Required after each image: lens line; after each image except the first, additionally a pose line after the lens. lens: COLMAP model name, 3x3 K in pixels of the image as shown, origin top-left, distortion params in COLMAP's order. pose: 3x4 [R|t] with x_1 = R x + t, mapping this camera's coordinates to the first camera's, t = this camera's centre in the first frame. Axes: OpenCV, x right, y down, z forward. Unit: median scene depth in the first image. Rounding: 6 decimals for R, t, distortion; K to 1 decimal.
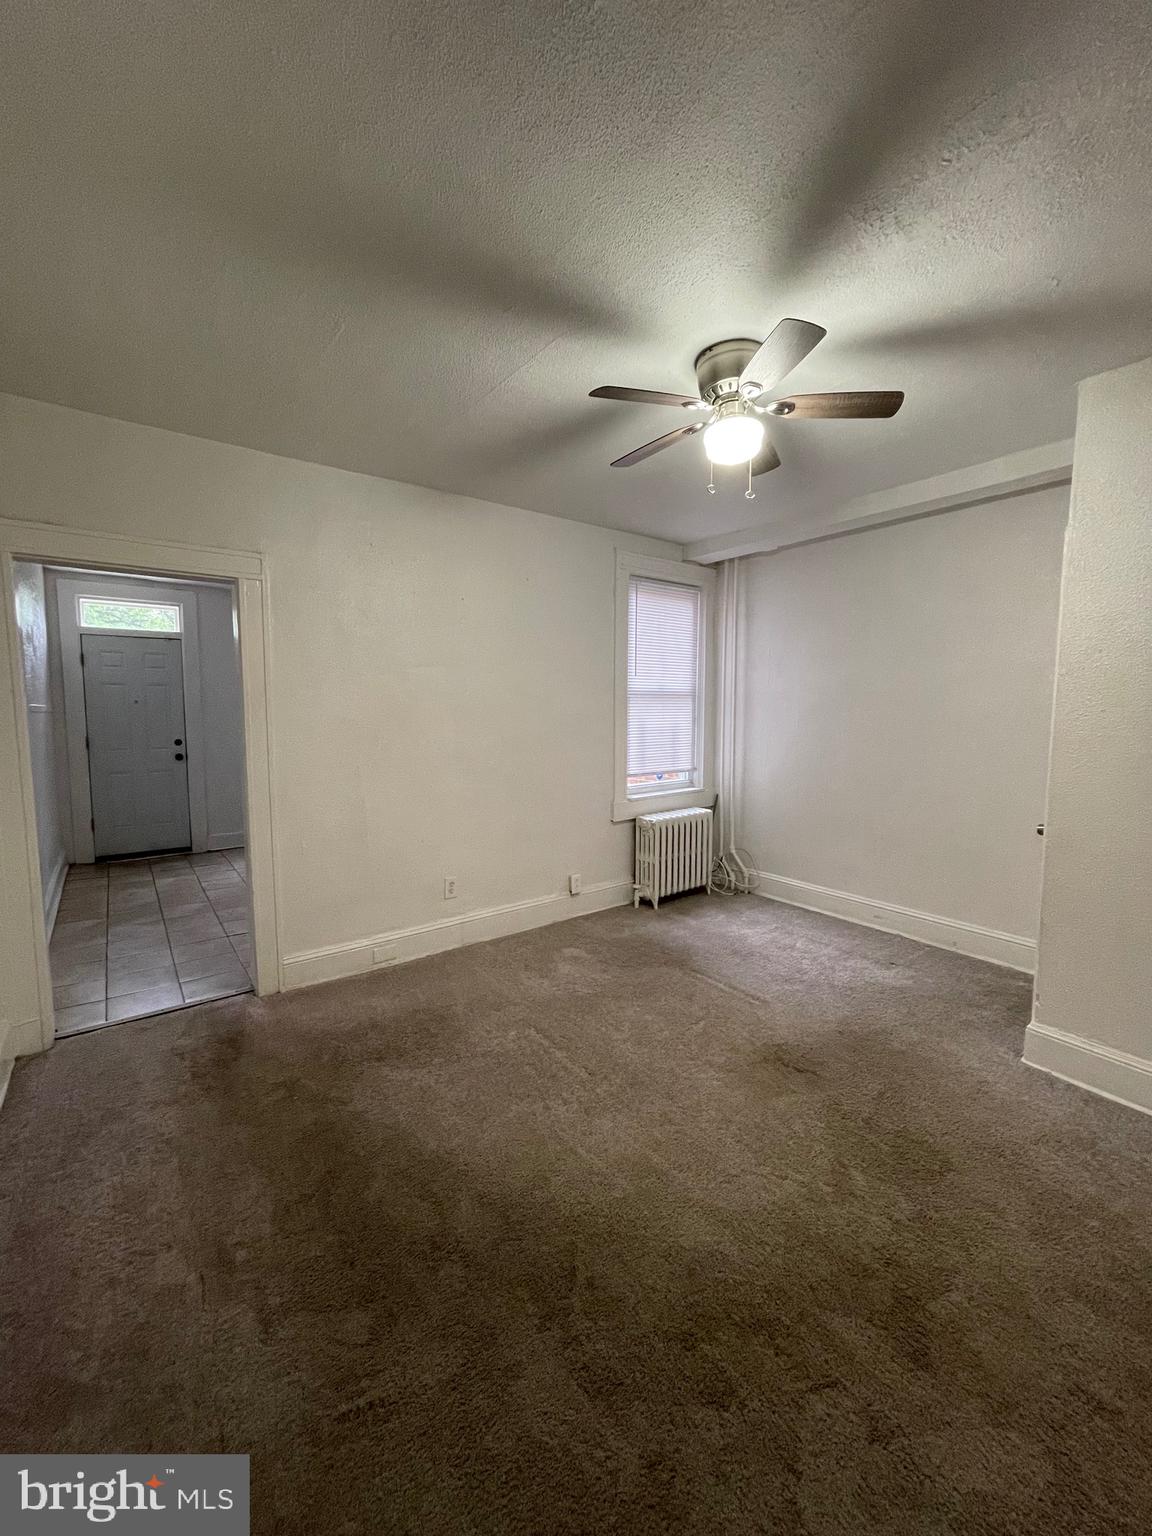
lens RADIAL K [[613.8, 0, 580.5], [0, 613.8, 764.3], [0, 0, 1]] dist [0.001290, -0.000229]
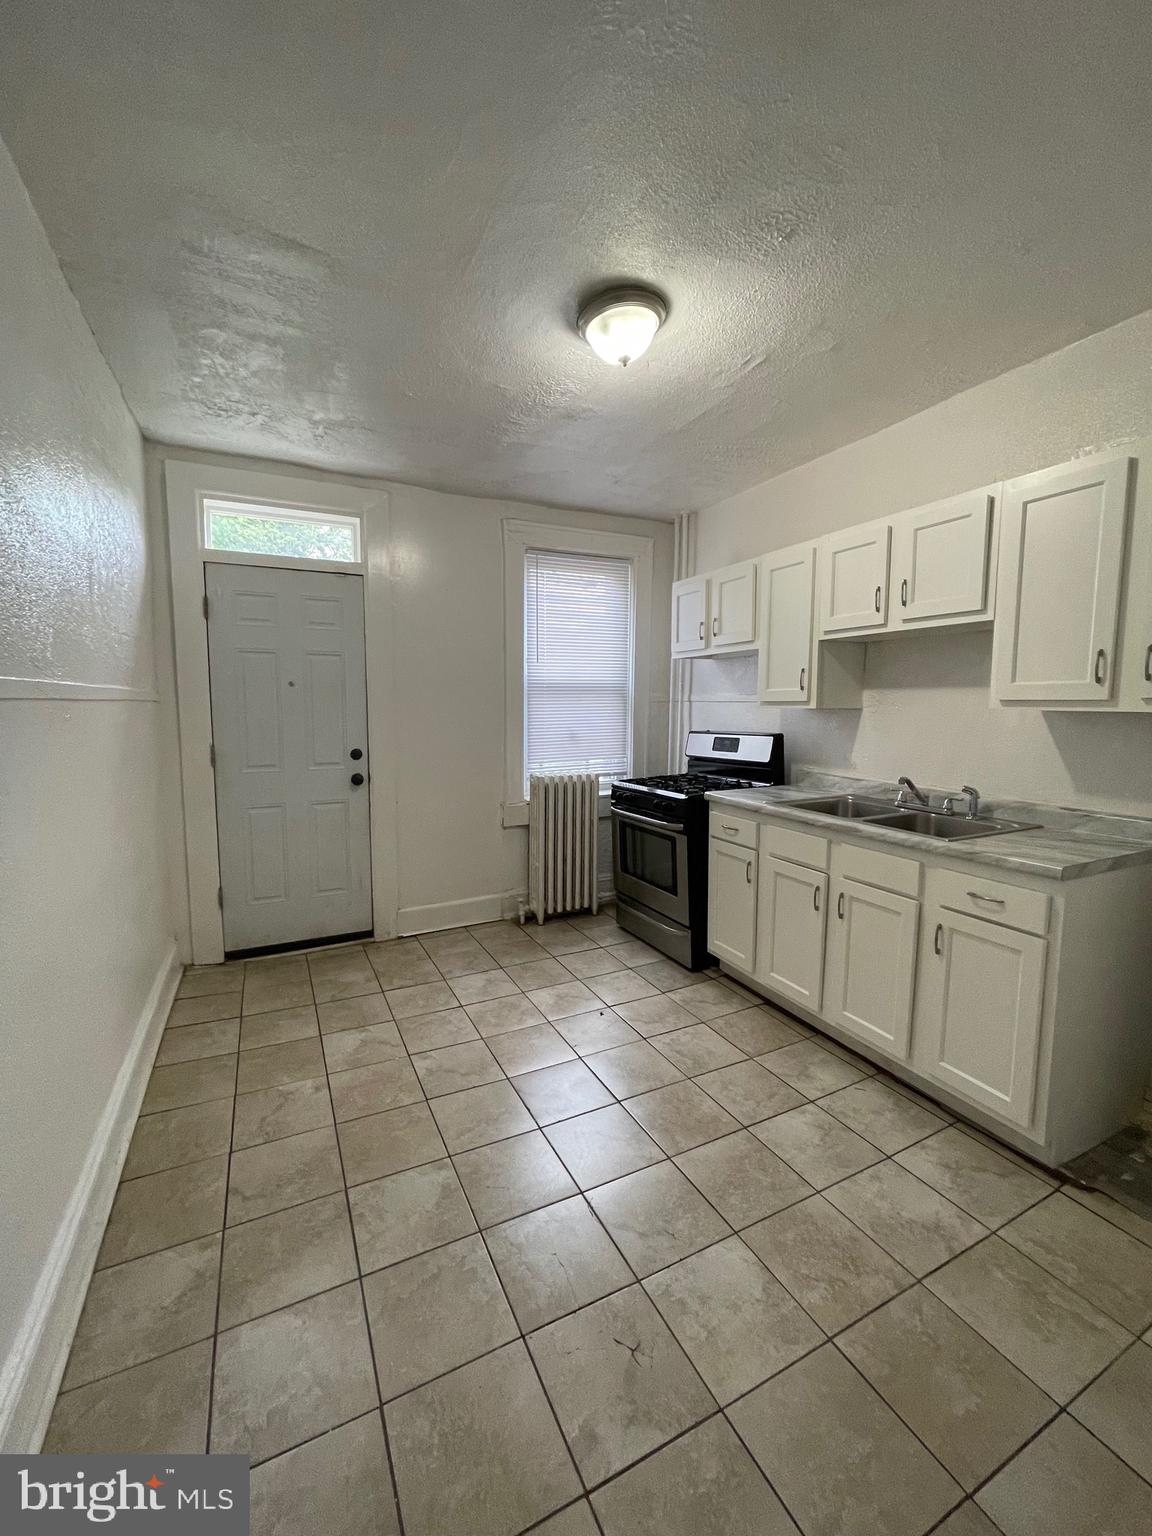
lens RADIAL K [[613.8, 0, 571.0], [0, 613.8, 761.9], [0, 0, 1]] dist [0.001290, -0.000229]
pose [[0.980426, 0.024556, -0.195352, -0.353423], [-0.019700, 0.999448, 0.026764, -0.048212], [0.195901, -0.022391, 0.980368, 0.488191]]
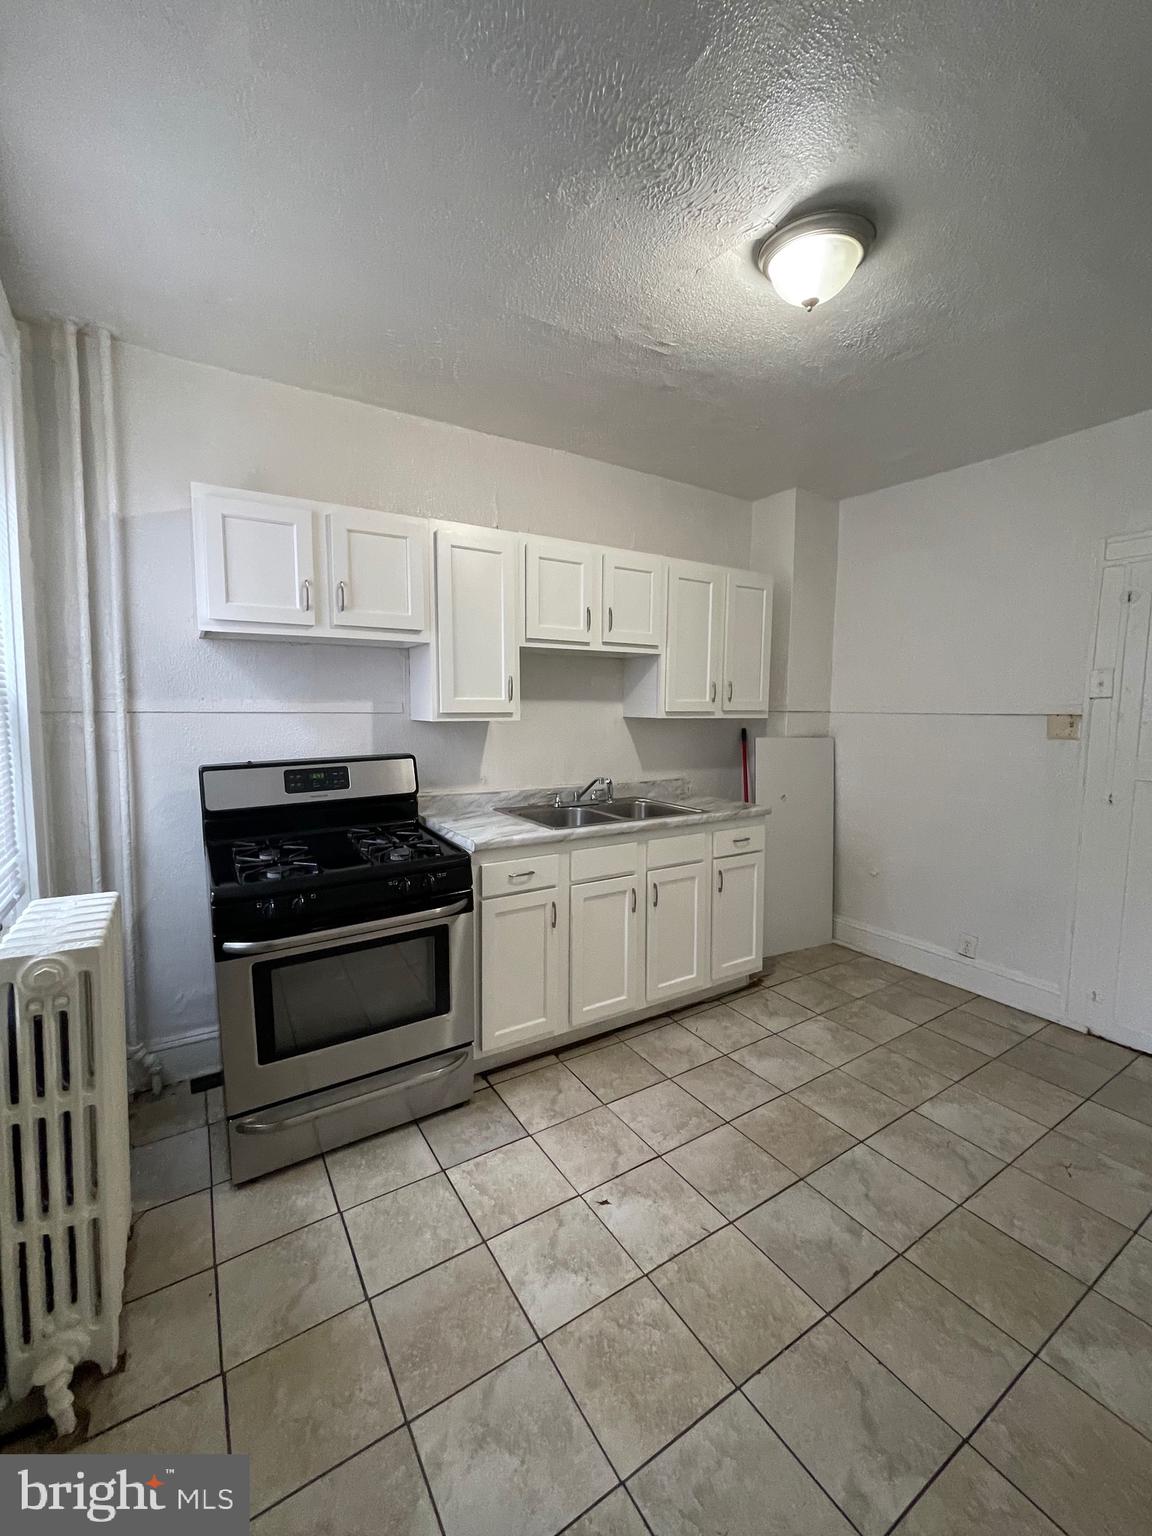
lens RADIAL K [[613.8, 0, 575.8], [0, 613.8, 760.5], [0, 0, 1]] dist [0.001290, -0.000229]
pose [[0.098732, -0.078853, 0.991985, -0.718577], [0.069310, 0.994980, 0.072192, -0.083597], [-0.992697, 0.061627, 0.103701, 0.941320]]
